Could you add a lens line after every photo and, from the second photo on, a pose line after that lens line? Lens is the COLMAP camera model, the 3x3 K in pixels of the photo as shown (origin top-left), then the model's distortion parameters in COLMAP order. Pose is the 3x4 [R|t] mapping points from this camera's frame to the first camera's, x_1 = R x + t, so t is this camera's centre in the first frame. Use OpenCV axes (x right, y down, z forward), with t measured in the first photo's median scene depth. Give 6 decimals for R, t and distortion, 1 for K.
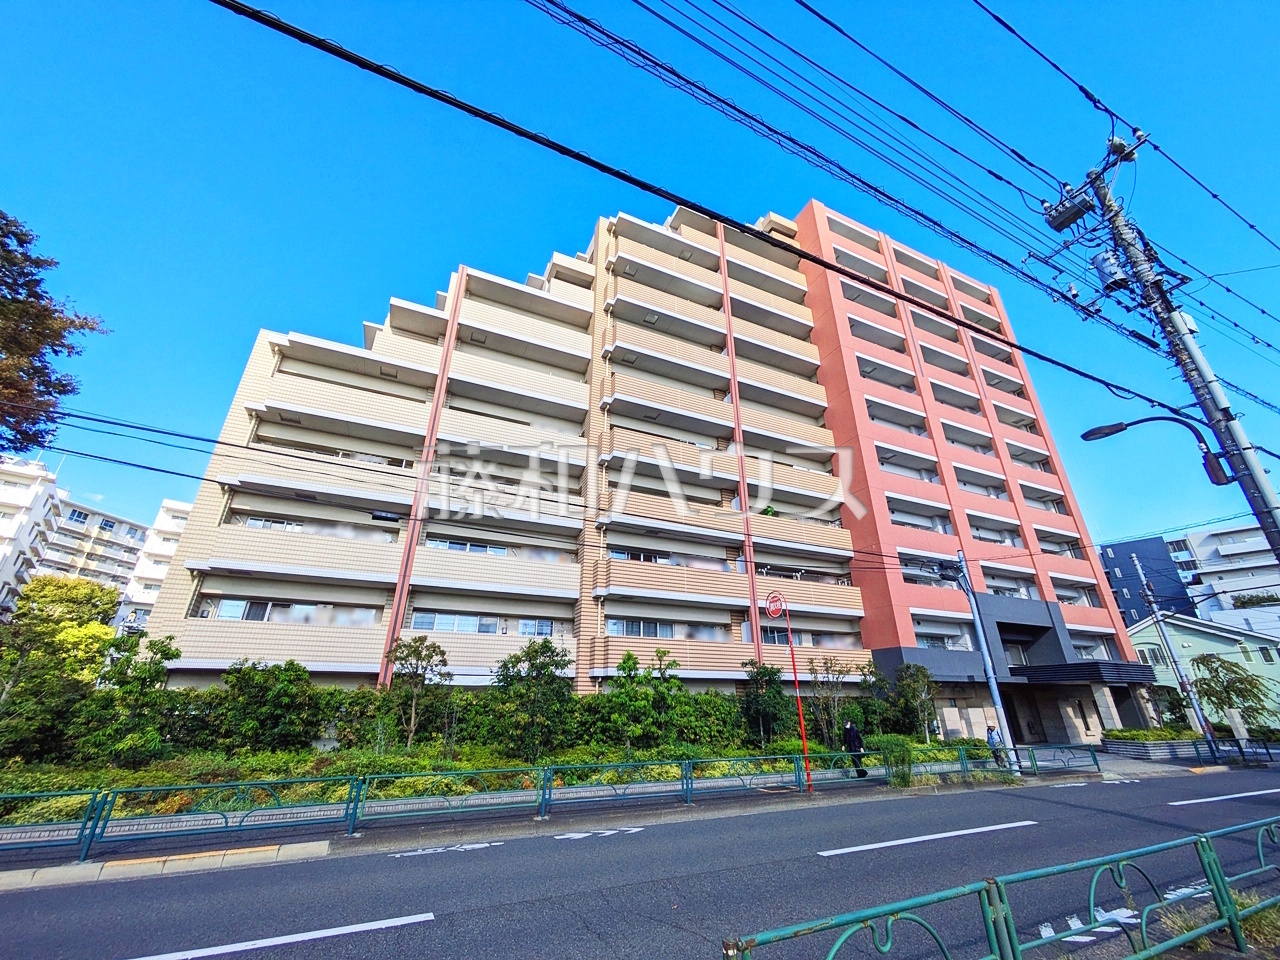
lens RADIAL K [[506.0, 0, 641.1], [0, 506.0, 487.0], [0, 0, 1]] dist [0.002996, 0.000804]
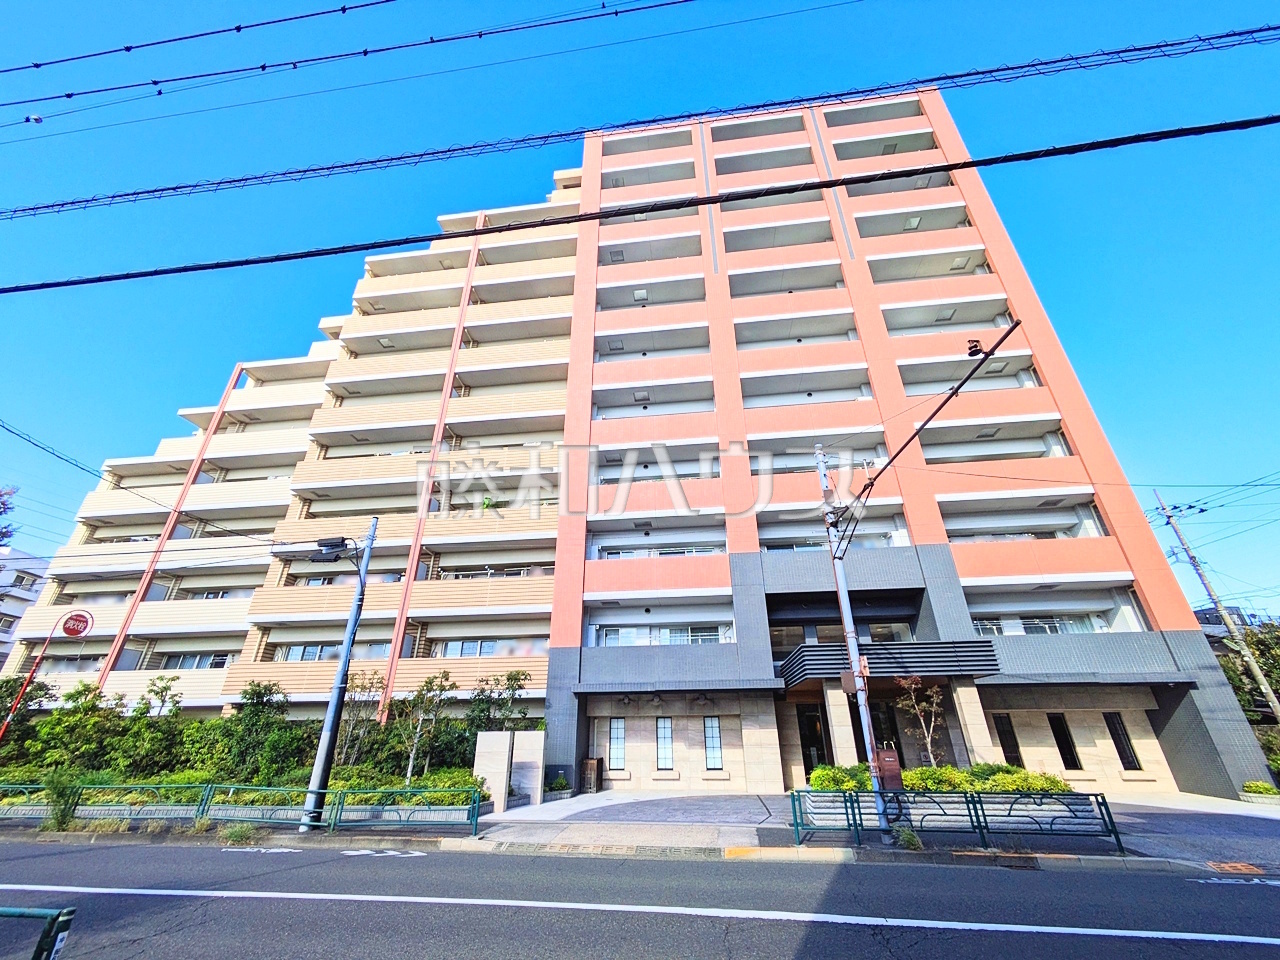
lens RADIAL K [[506.0, 0, 638.0], [0, 506.0, 477.8], [0, 0, 1]] dist [0.002996, 0.000804]
pose [[0.846748, -0.234557, -0.477495, 0.983758], [0.218179, 0.971710, -0.090428, 0.154497], [0.485197, -0.027610, 0.873969, 0.384916]]
